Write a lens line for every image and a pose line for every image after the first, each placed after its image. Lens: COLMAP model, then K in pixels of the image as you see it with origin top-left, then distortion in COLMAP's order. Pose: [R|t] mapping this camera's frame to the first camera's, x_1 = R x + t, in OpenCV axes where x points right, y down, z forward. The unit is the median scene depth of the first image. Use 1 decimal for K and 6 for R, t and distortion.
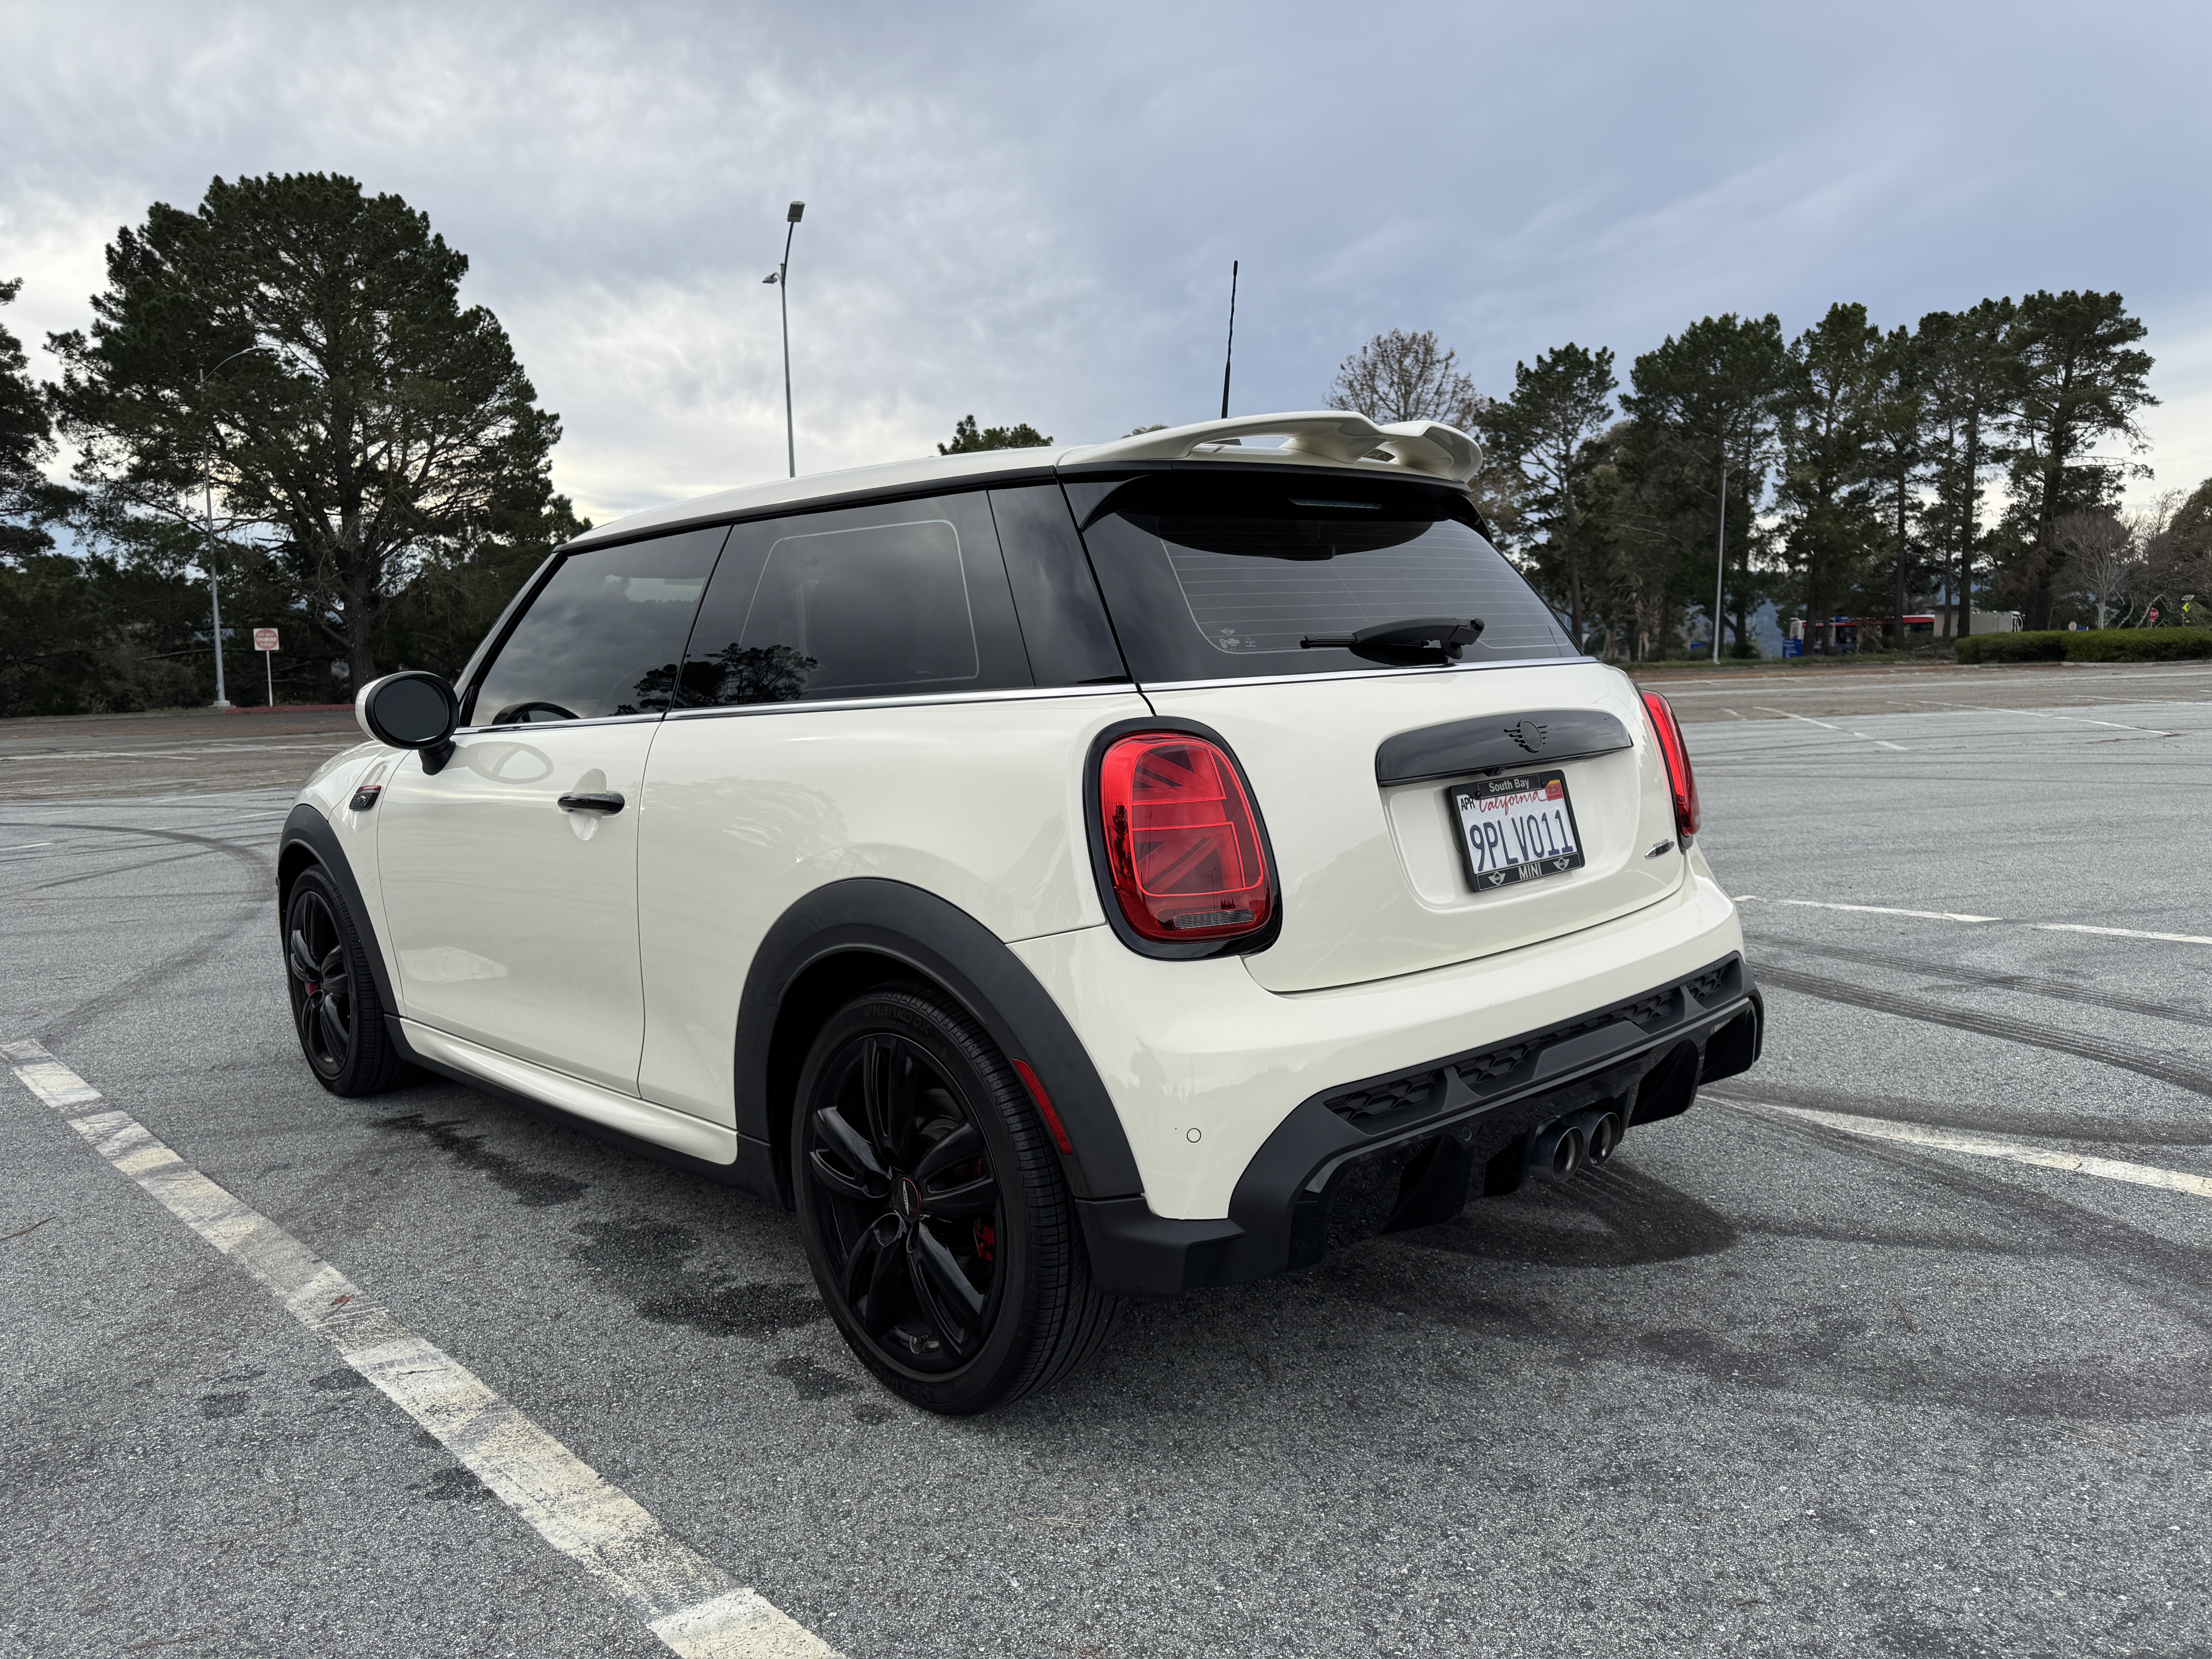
lens RADIAL K [[1603.2, 0, 1106.0], [0, 1603.2, 829.5], [0, 0, 1]] dist [0.001095, 0.002830]
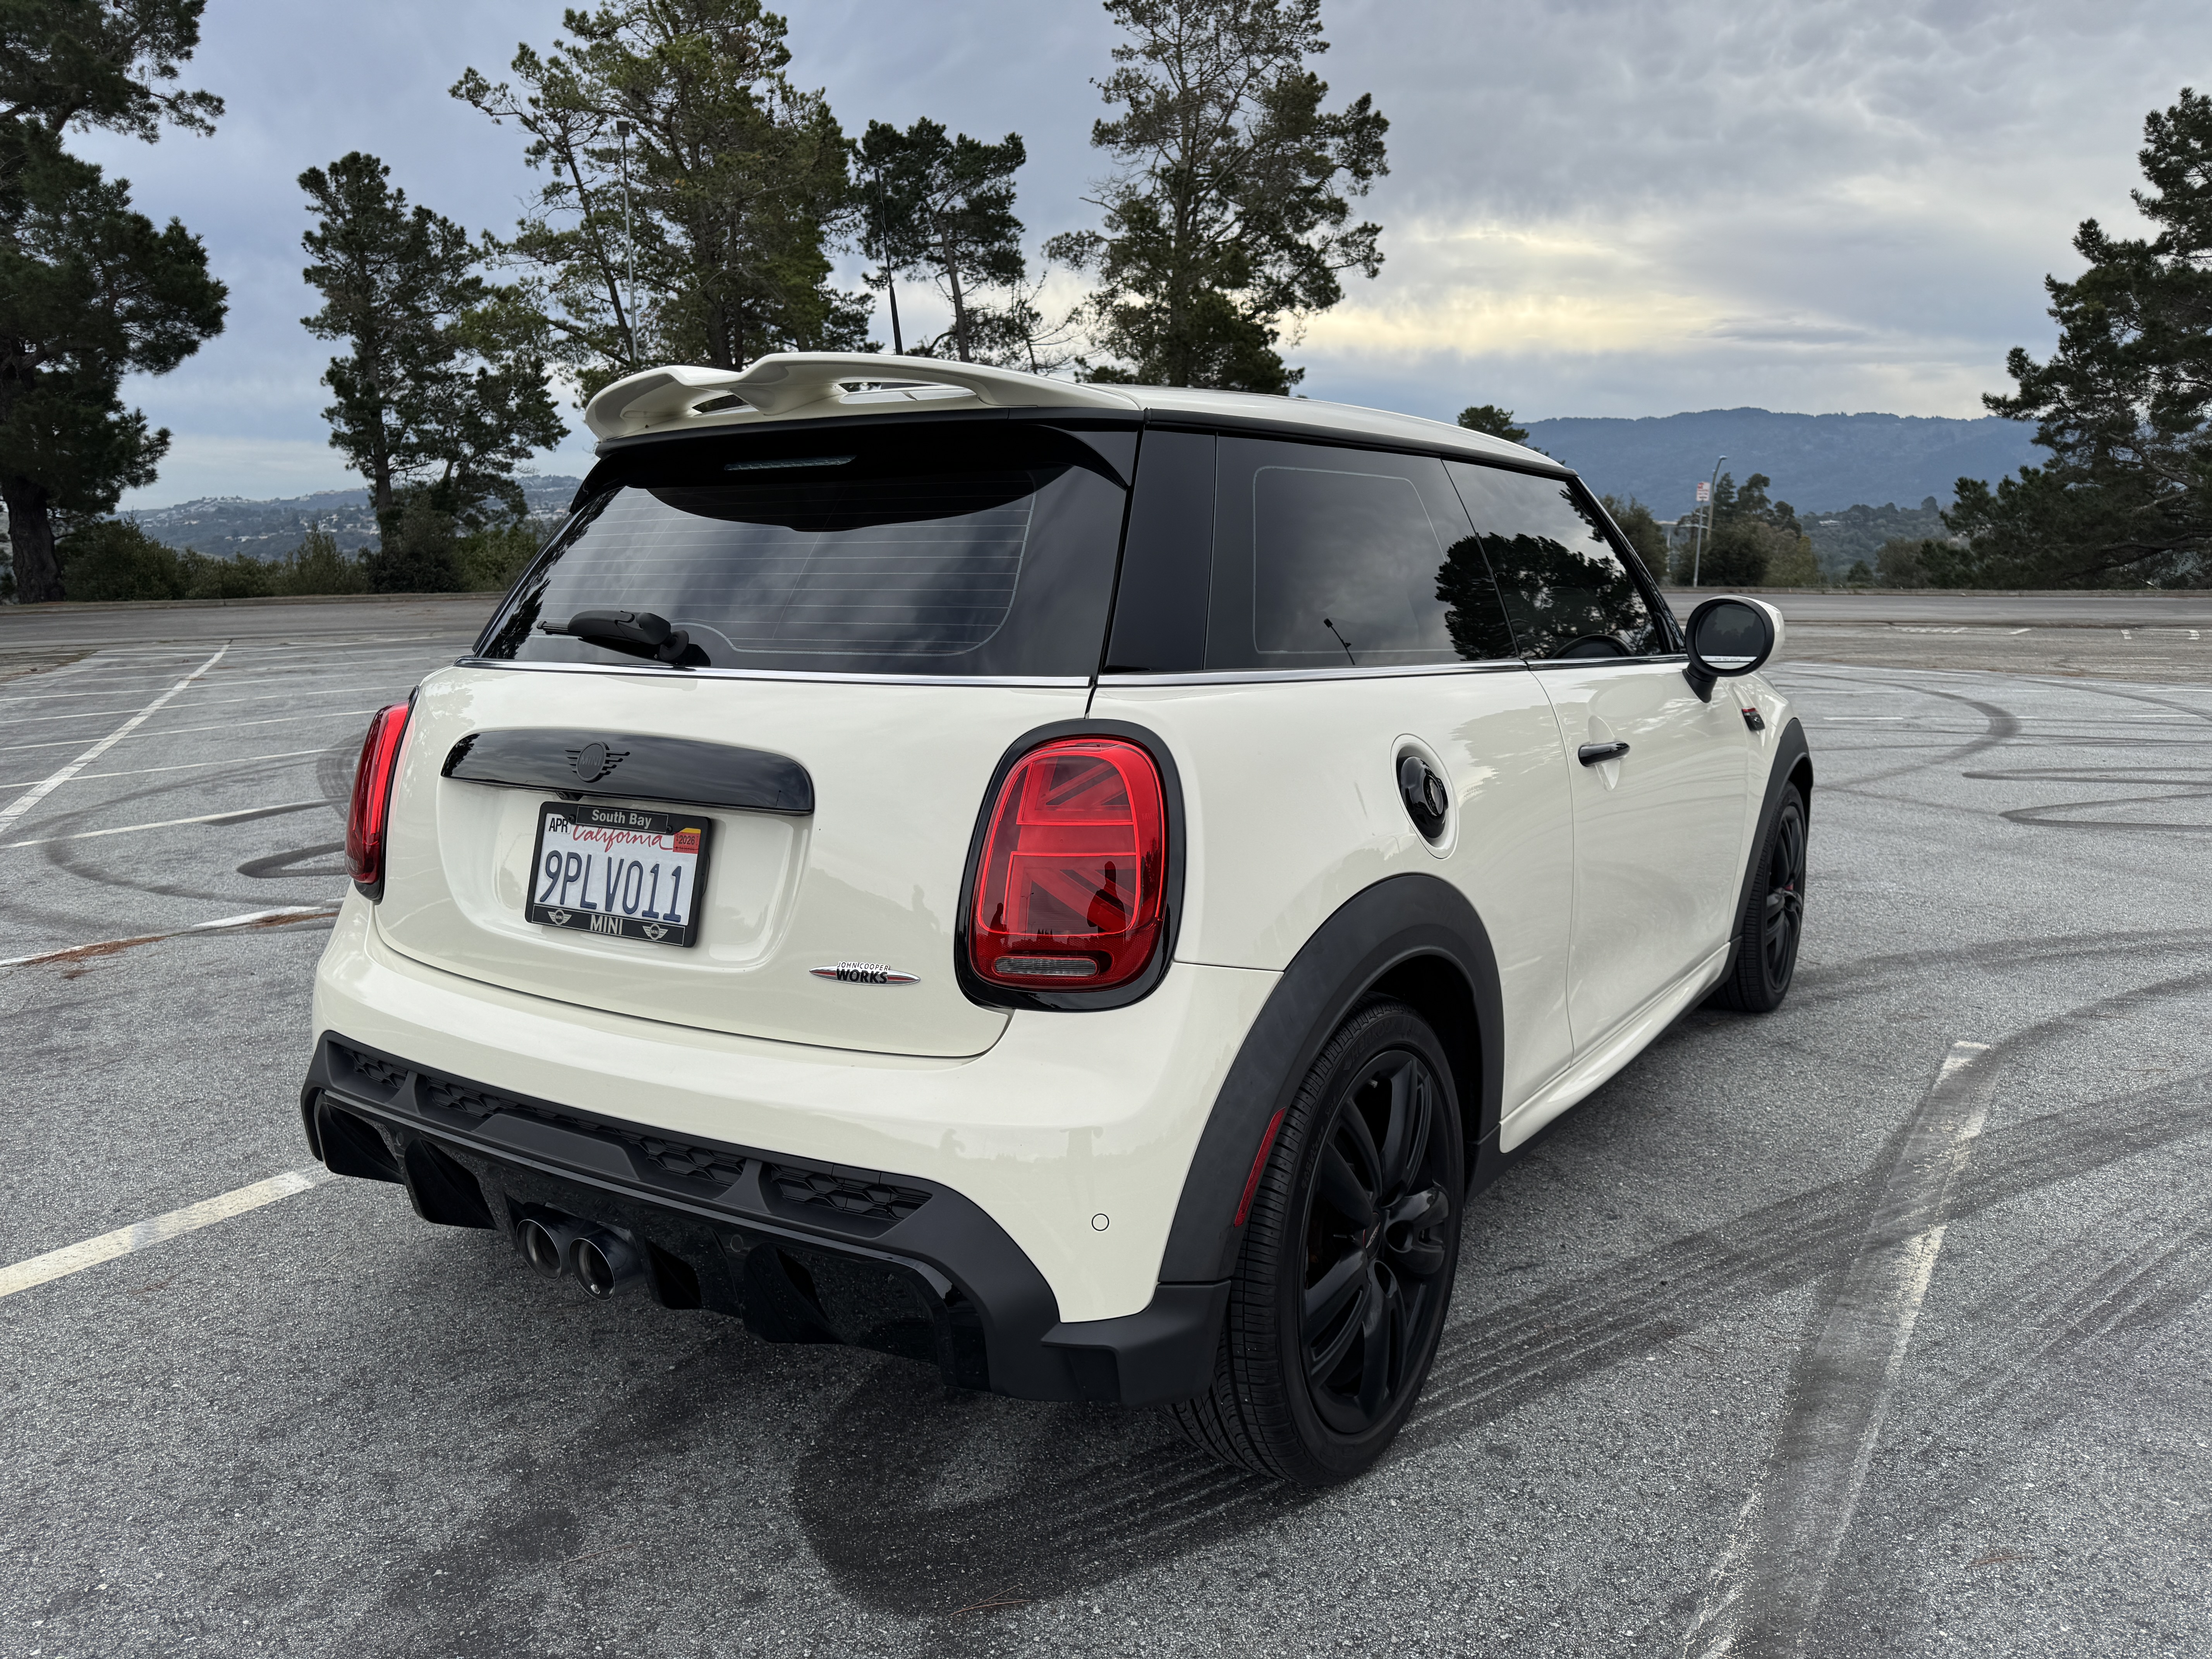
lens RADIAL K [[1542.2, 0, 1110.2], [0, 1542.2, 881.2], [0, 0, 1]] dist [0.013261, -0.023407]
pose [[0.220592, 0.207227, -0.953098, 1.079533], [-0.108663, 0.976308, 0.187123, -0.173558], [0.969294, 0.062289, 0.237883, 1.064960]]
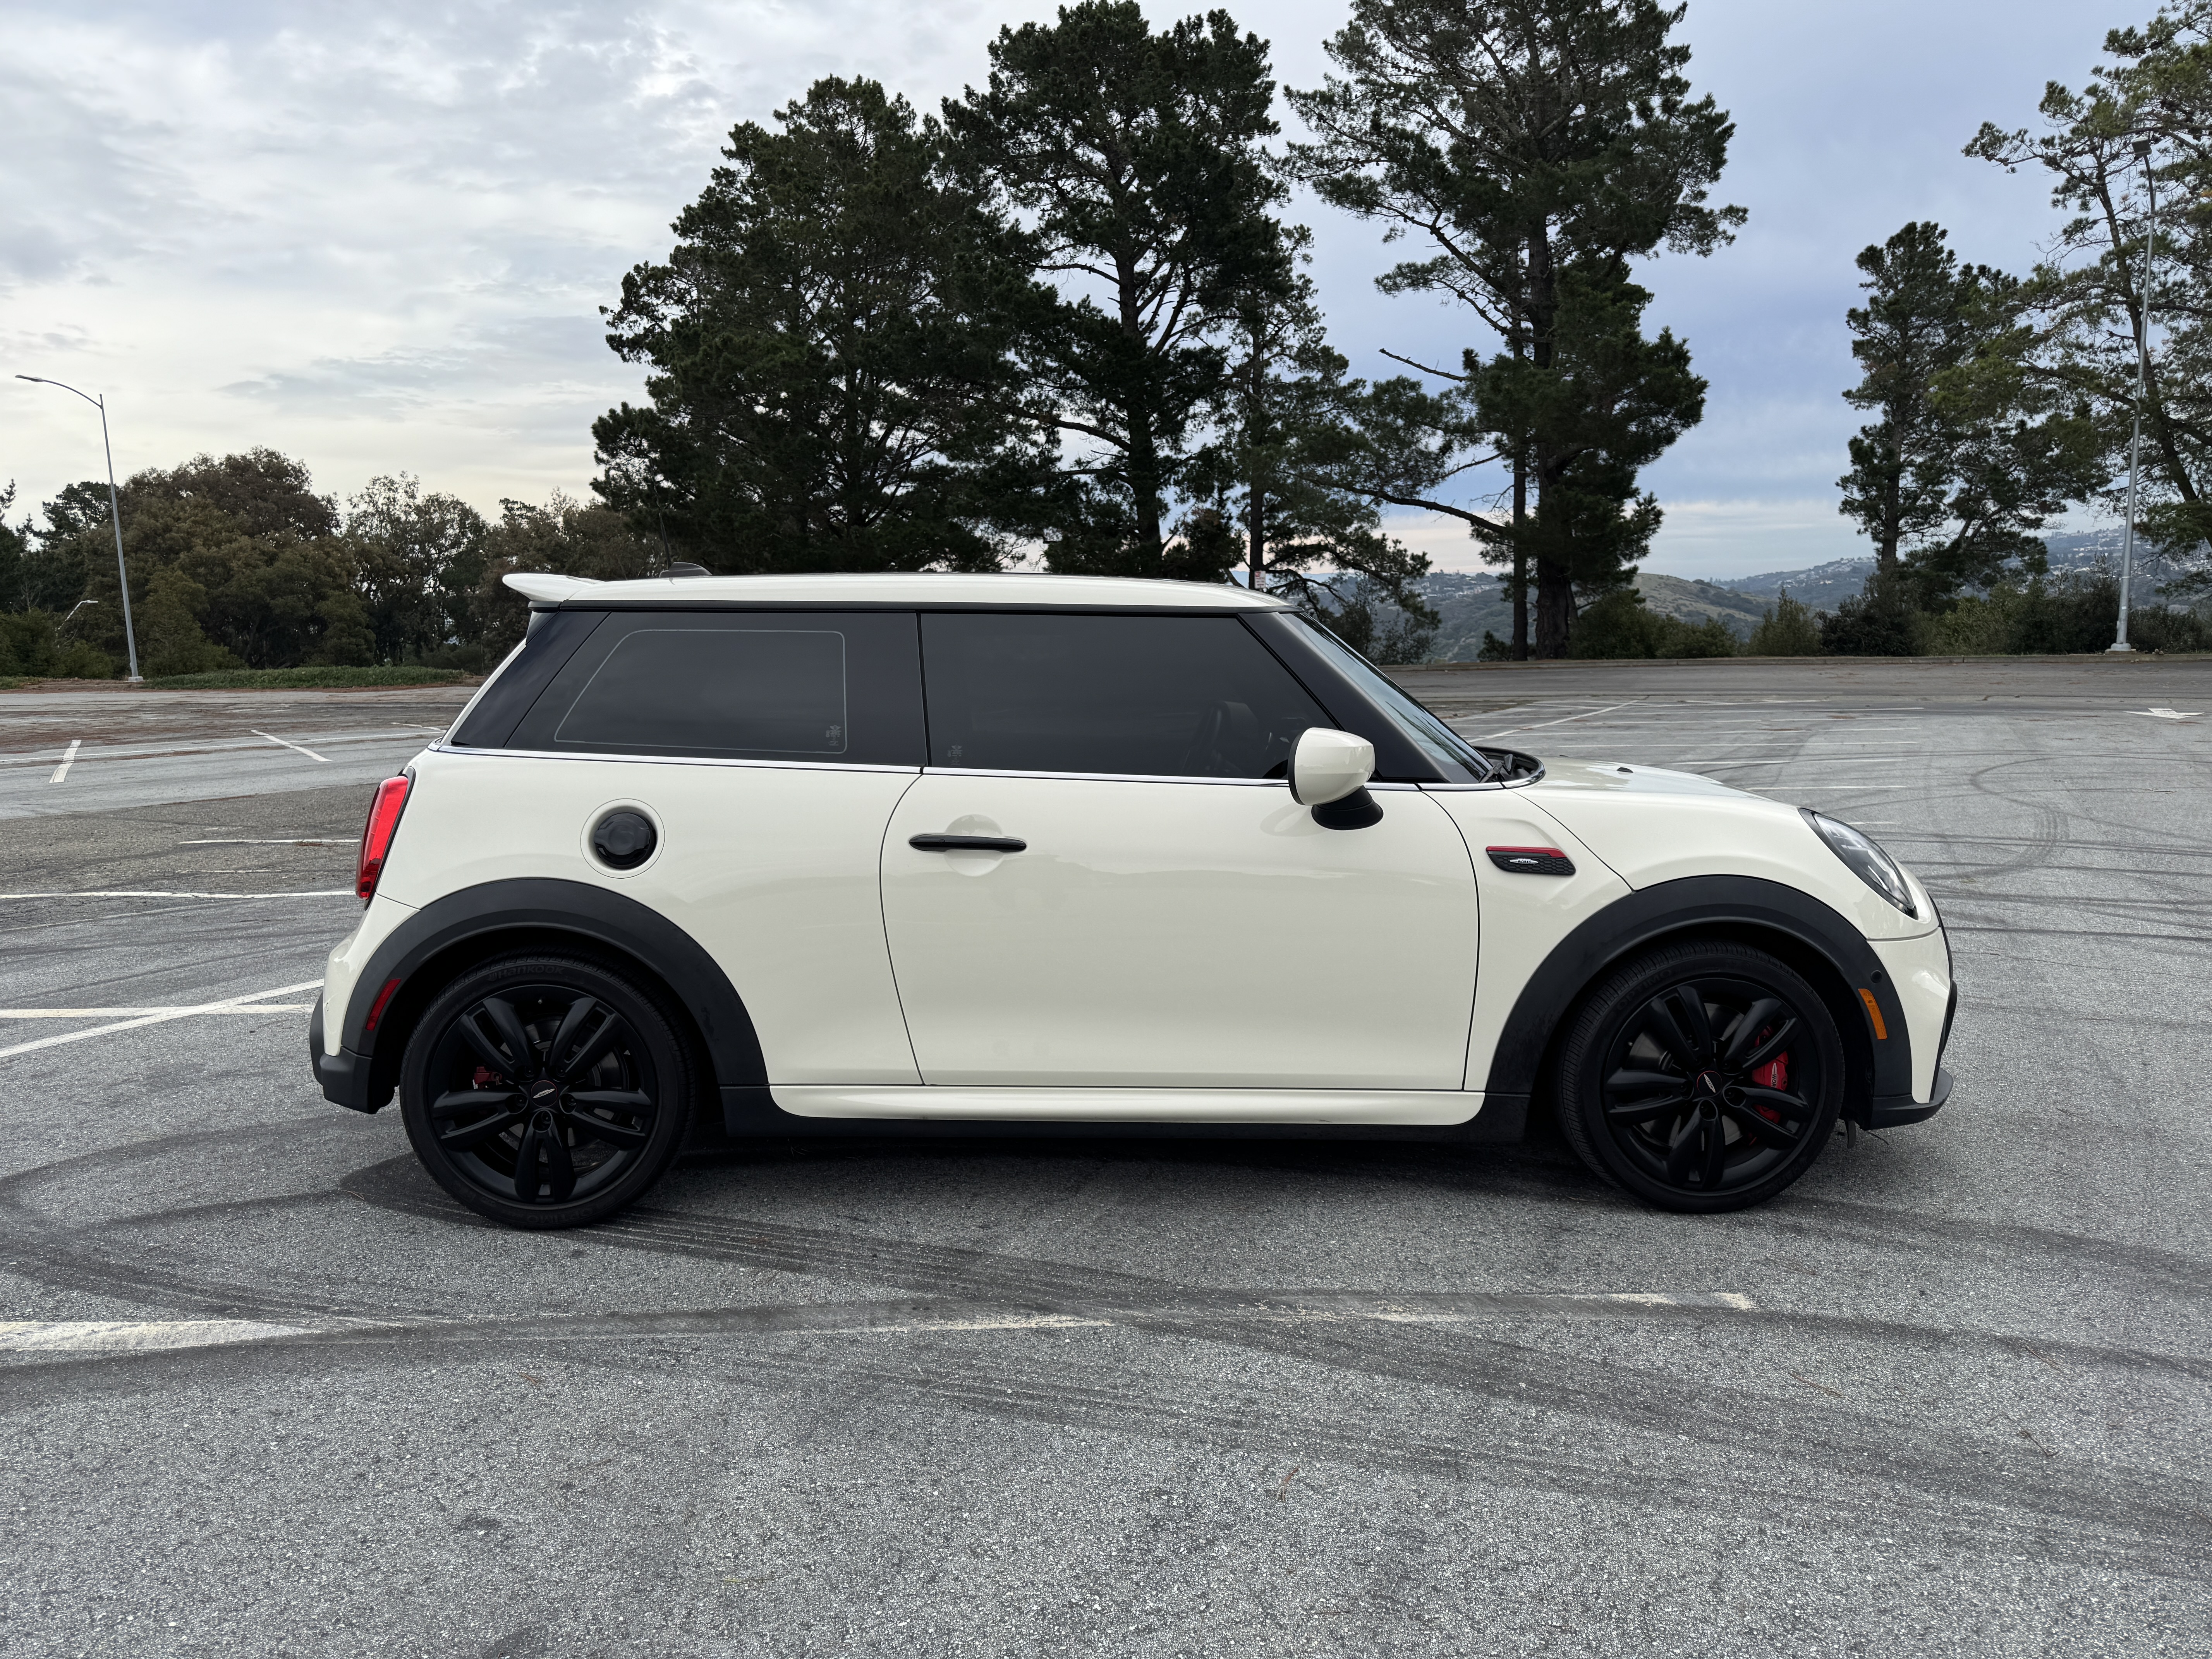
lens RADIAL K [[1542.9, 0, 1106.0], [0, 1542.9, 829.5], [0, 0, 1]] dist [0.049841, -0.022347]
pose [[-0.653533, 0.109448, -0.748943, 1.078152], [-0.078977, 0.974228, 0.211287, -0.182835], [0.752766, 0.197232, -0.628046, 1.126874]]
